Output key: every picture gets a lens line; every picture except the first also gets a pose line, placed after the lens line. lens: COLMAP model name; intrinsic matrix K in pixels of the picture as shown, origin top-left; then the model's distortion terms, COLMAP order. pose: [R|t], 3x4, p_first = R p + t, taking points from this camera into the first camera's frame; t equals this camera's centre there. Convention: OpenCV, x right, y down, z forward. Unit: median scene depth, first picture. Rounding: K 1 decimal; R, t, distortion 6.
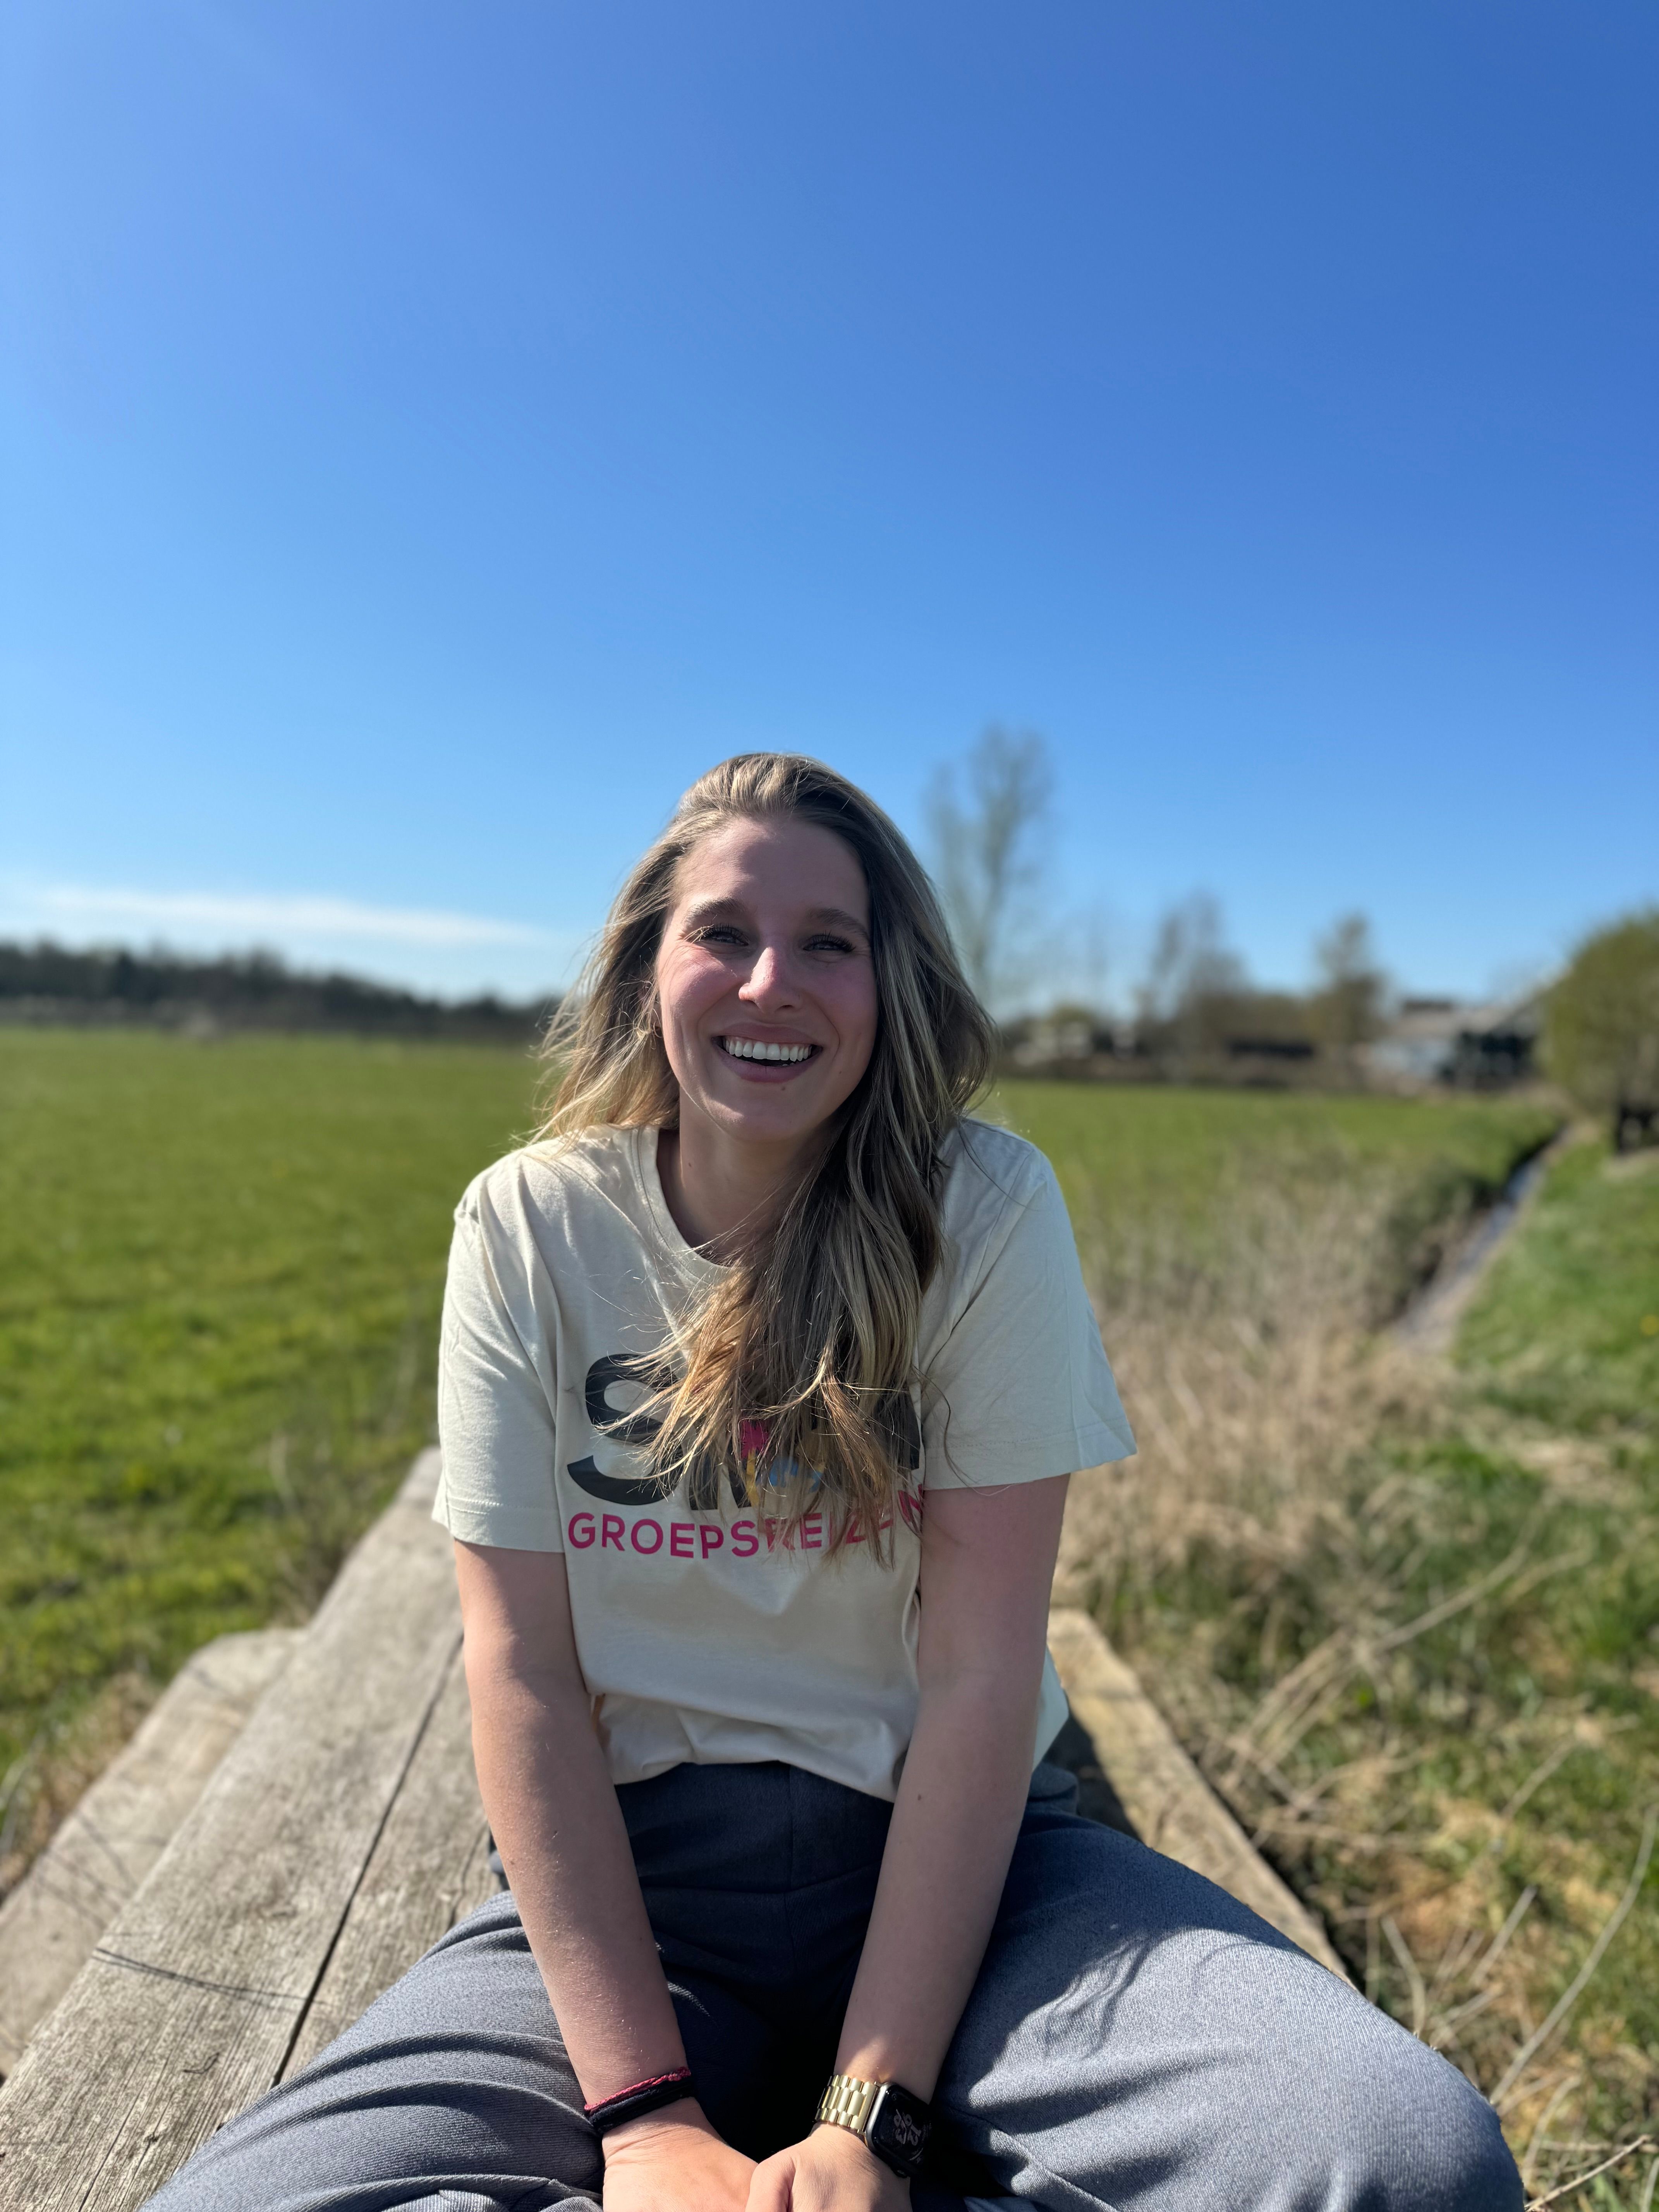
lens RADIAL K [[1590.5, 0, 845.1], [0, 1590.5, 1115.0], [0, 0, 1]] dist [0.003698, -0.009308]
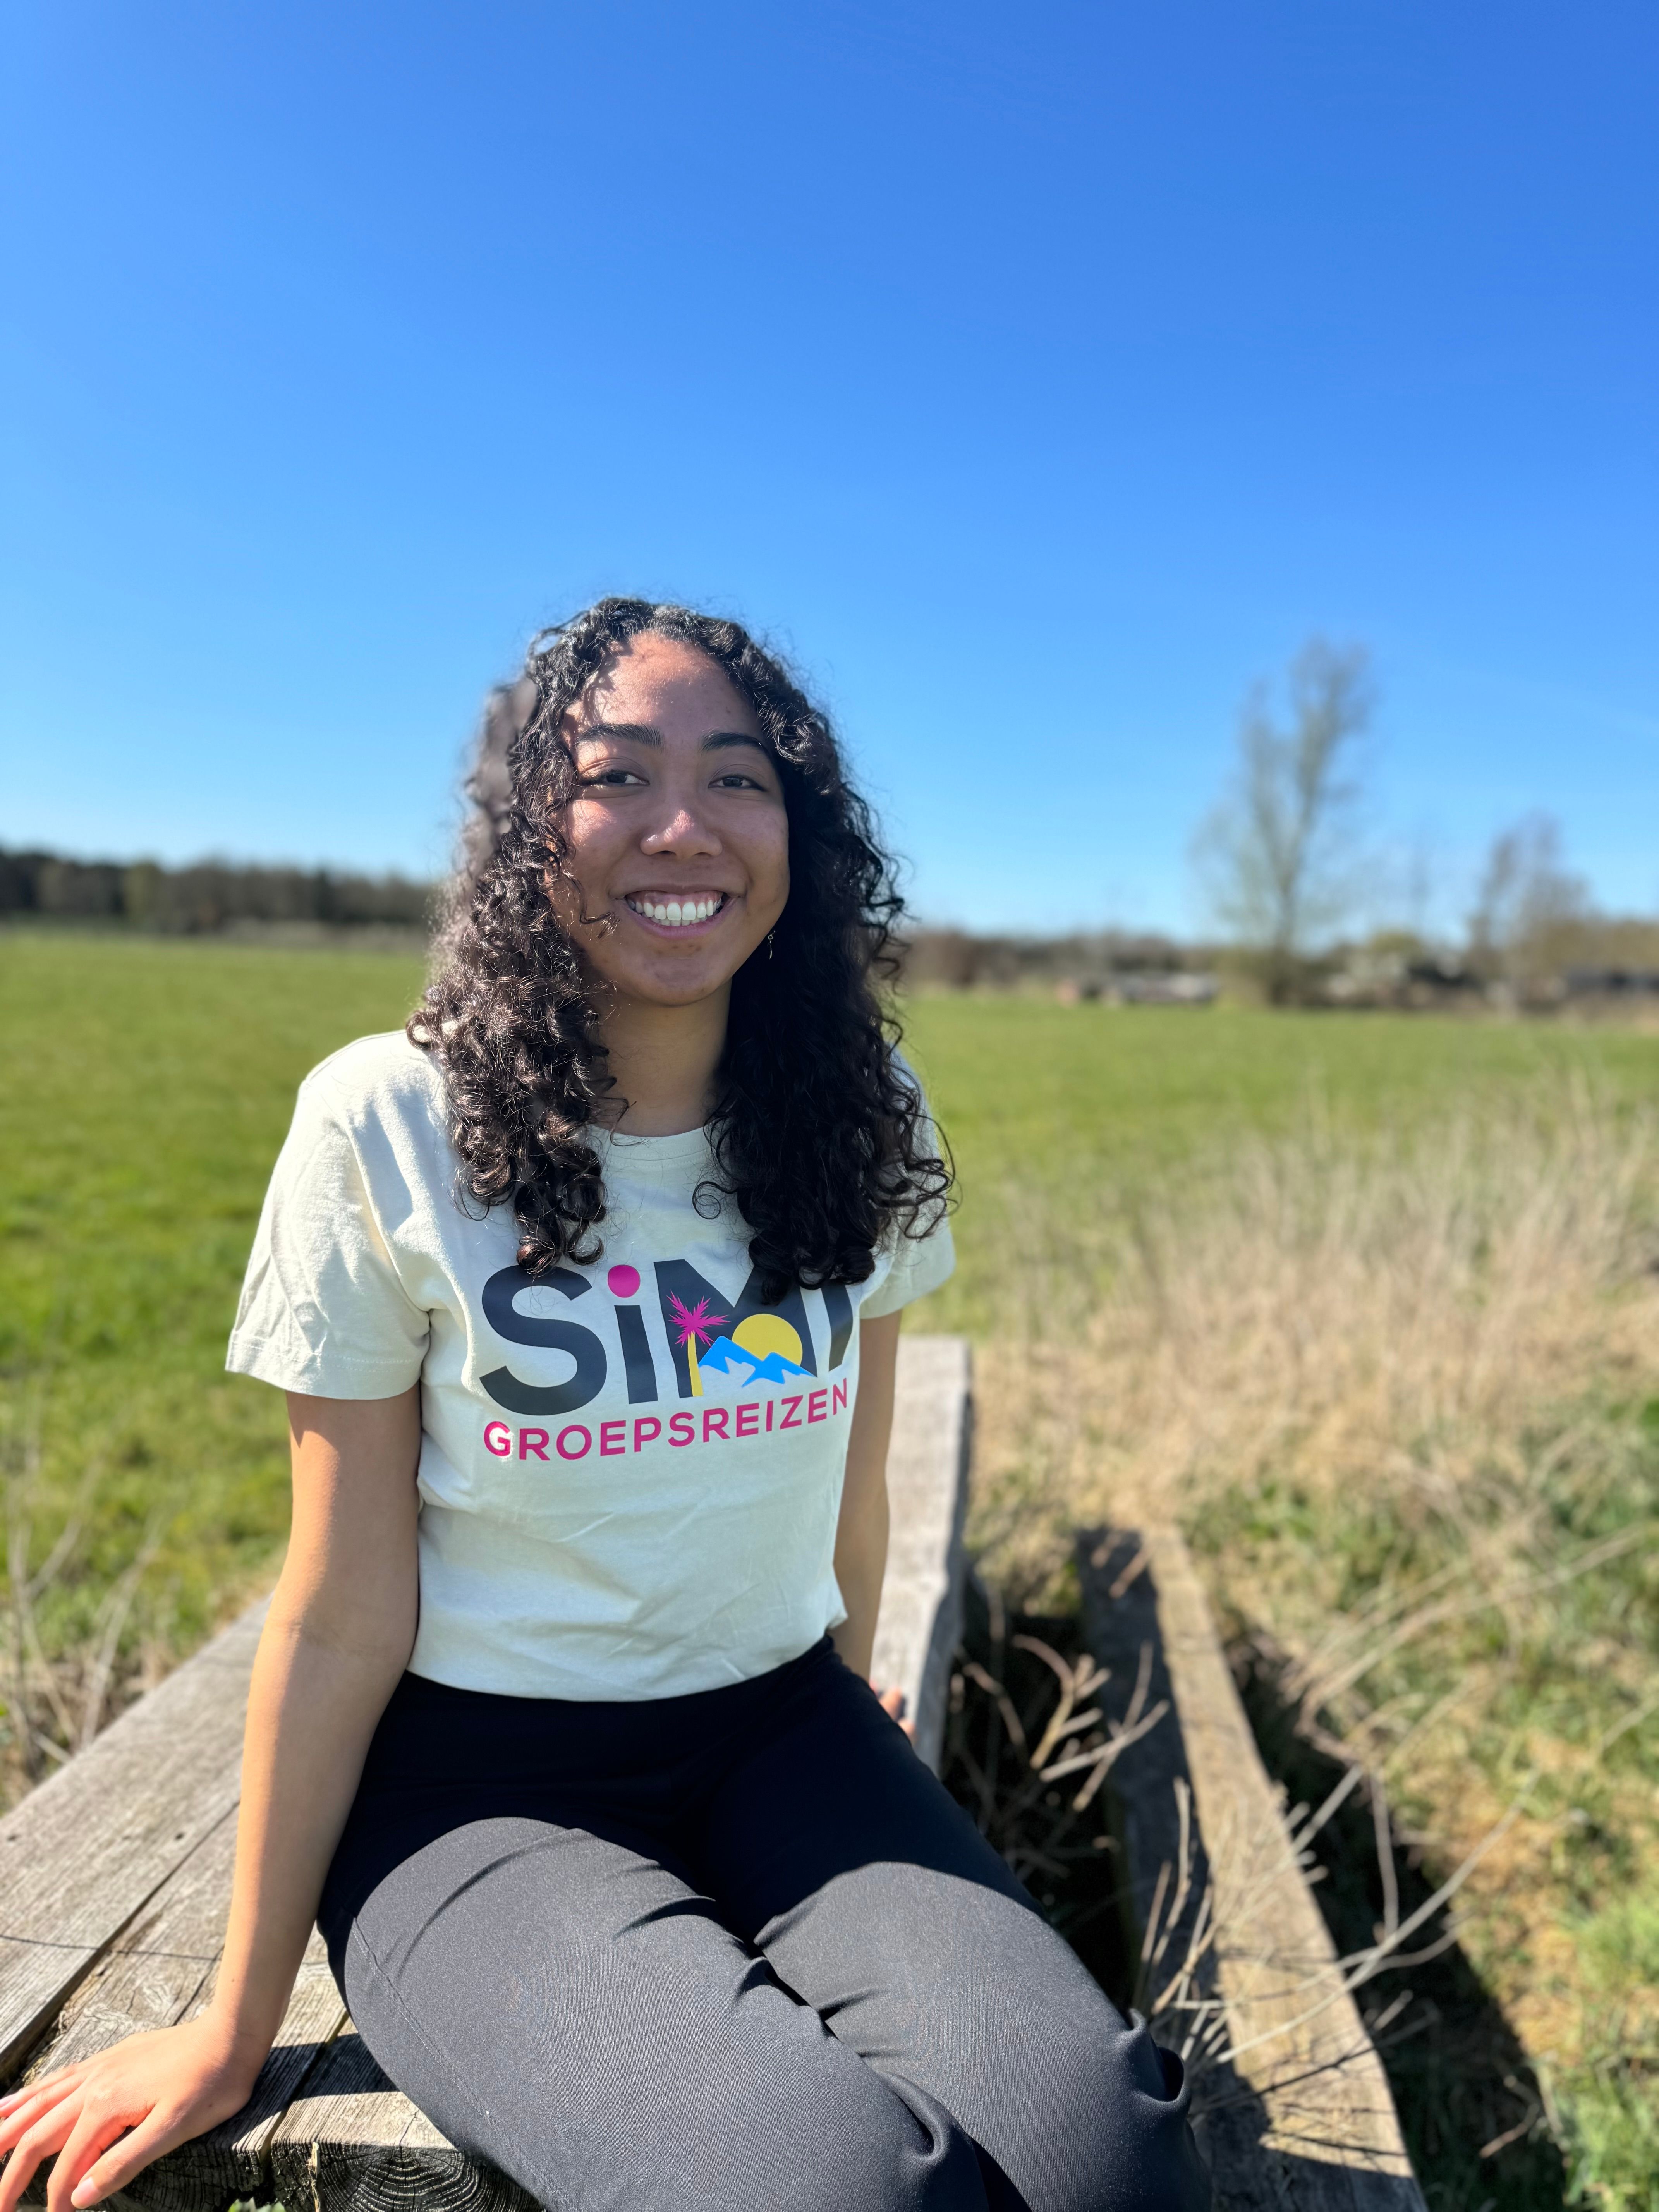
lens RADIAL K [[1590.5, 0, 825.1], [0, 1590.5, 1112.8], [0, 0, 1]] dist [0.003698, -0.009308]
pose [[0.979302, 0.022654, -0.201135, 0.088043], [-0.013716, 0.998860, 0.045724, 0.002523], [0.201942, -0.042019, 0.978496, -0.023422]]
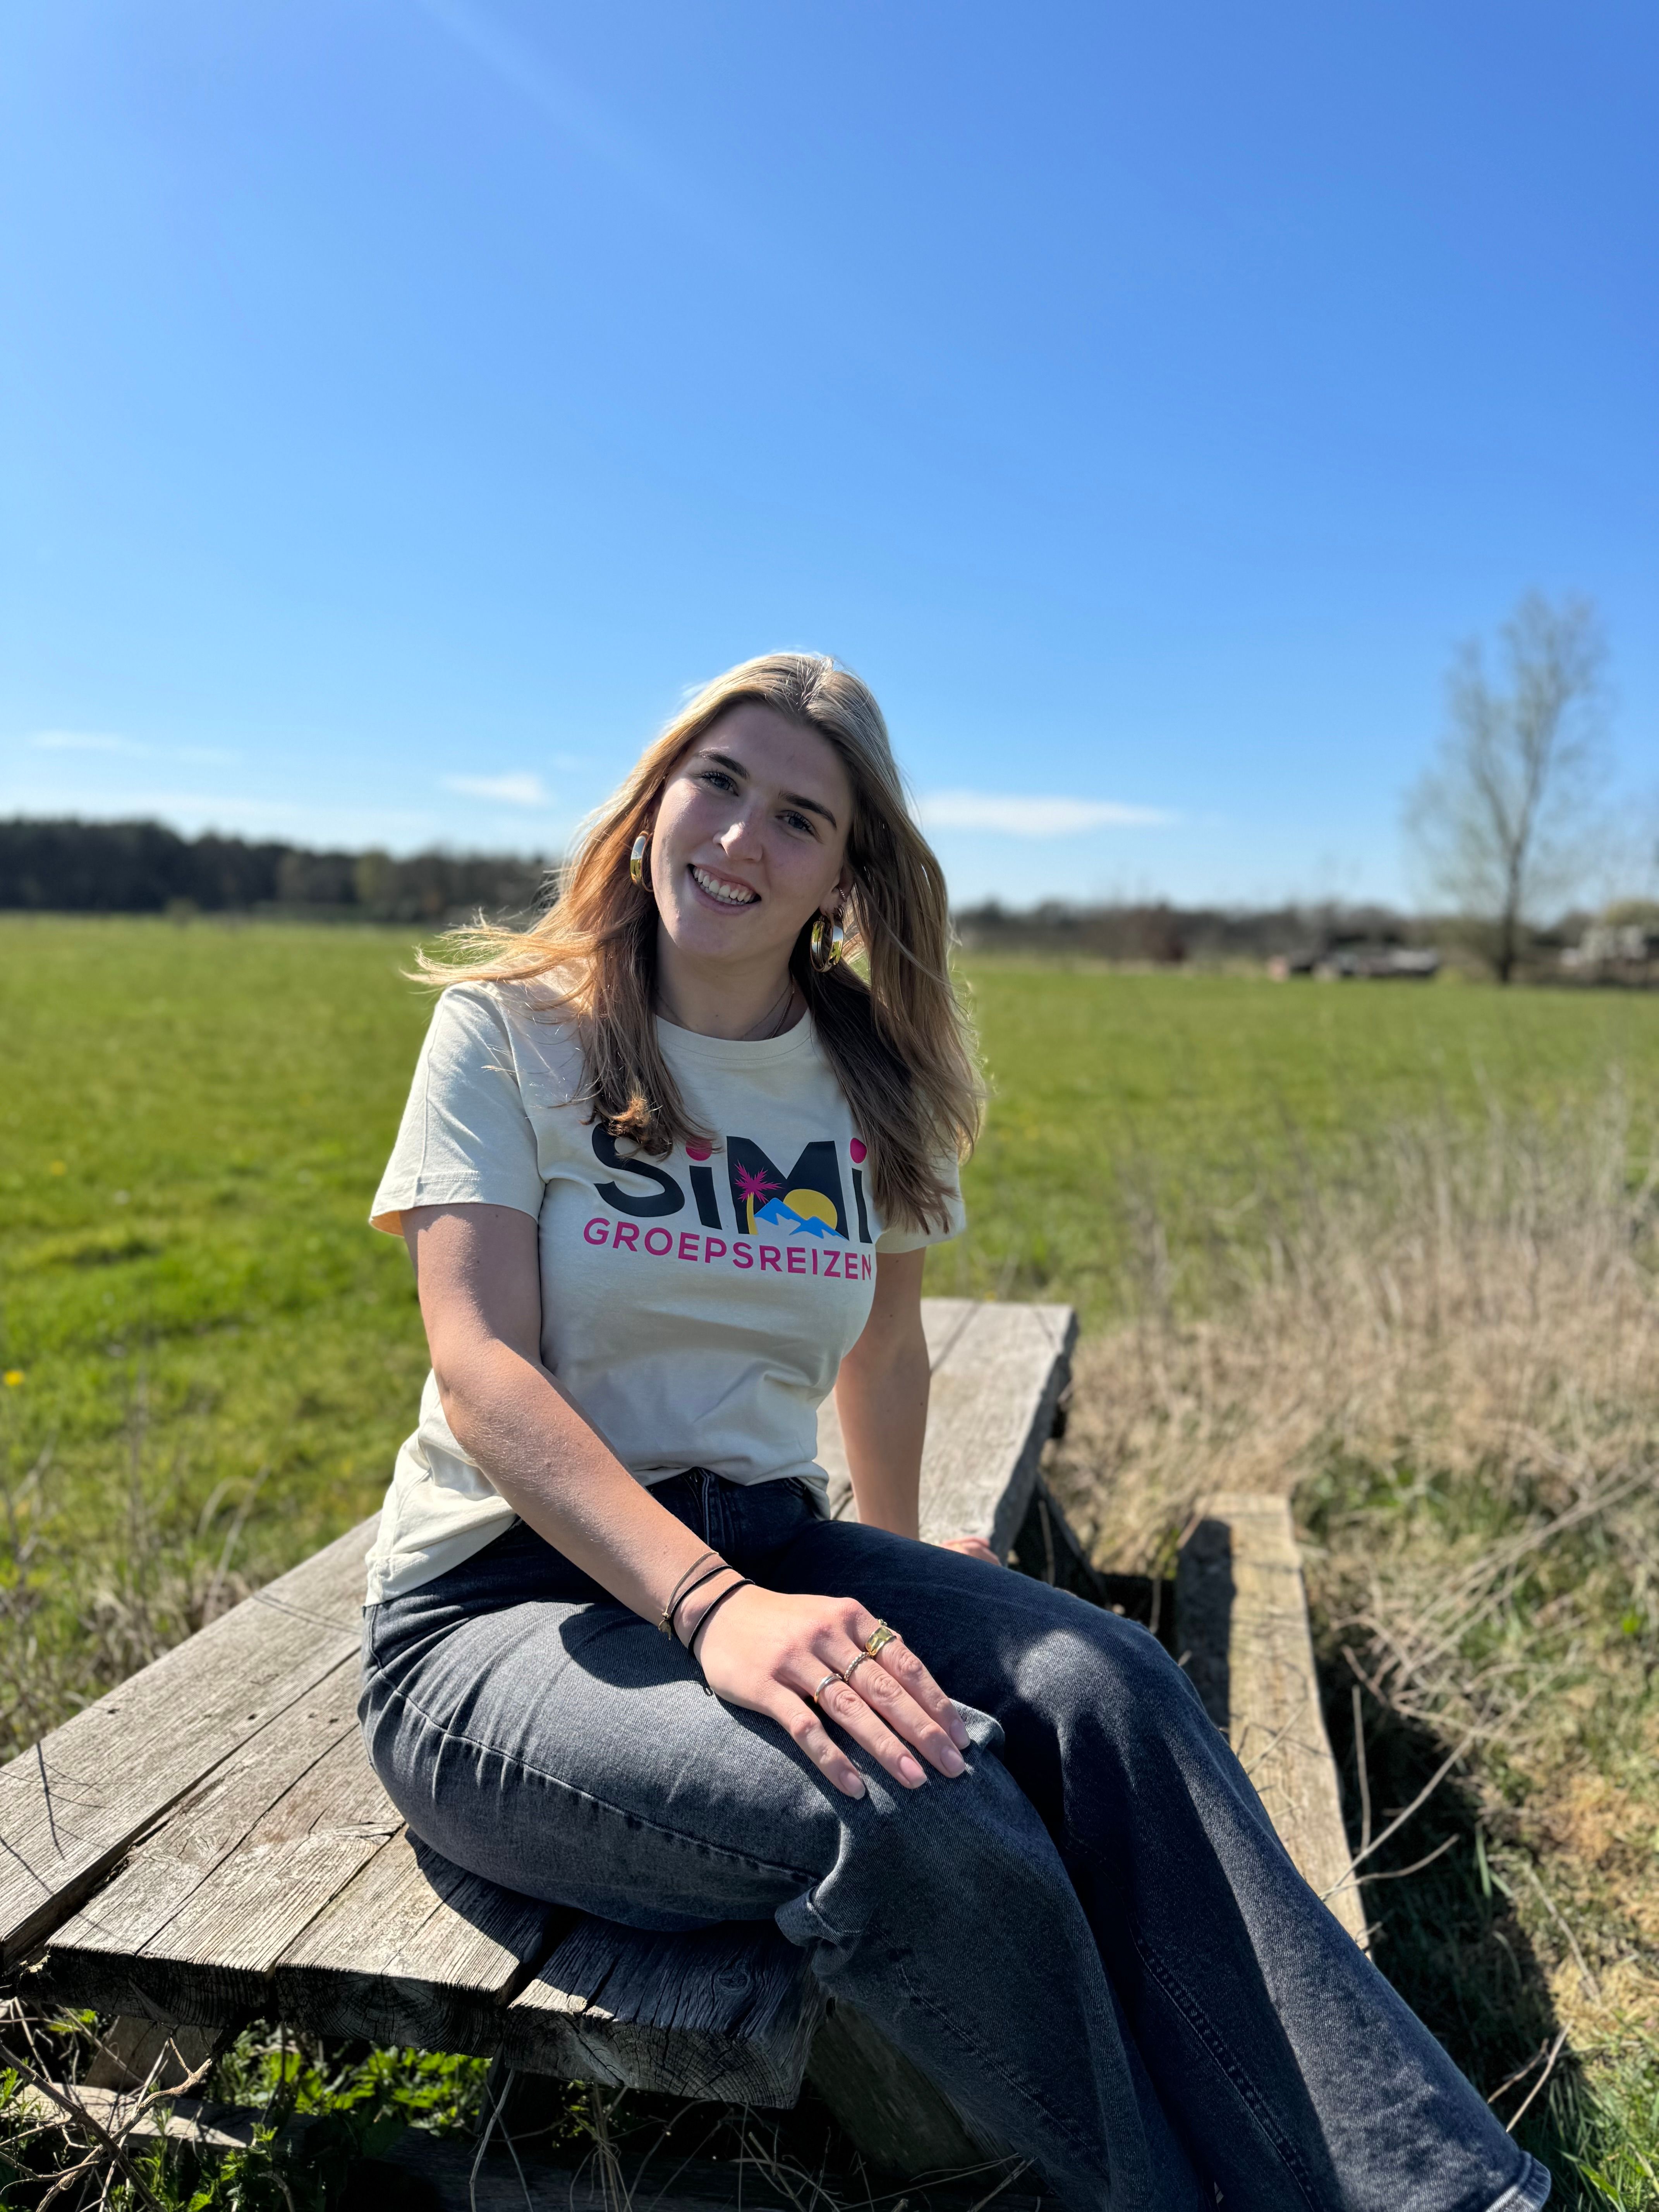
lens RADIAL K [[1590.5, 0, 834.0], [0, 1590.5, 1104.7], [0, 0, 1]] dist [0.003698, -0.009308]
pose [[0.946991, 0.026297, -0.320182, 0.135305], [-0.009208, 0.998456, 0.054772, 0.005927], [0.321128, -0.048920, 0.945772, -0.032575]]
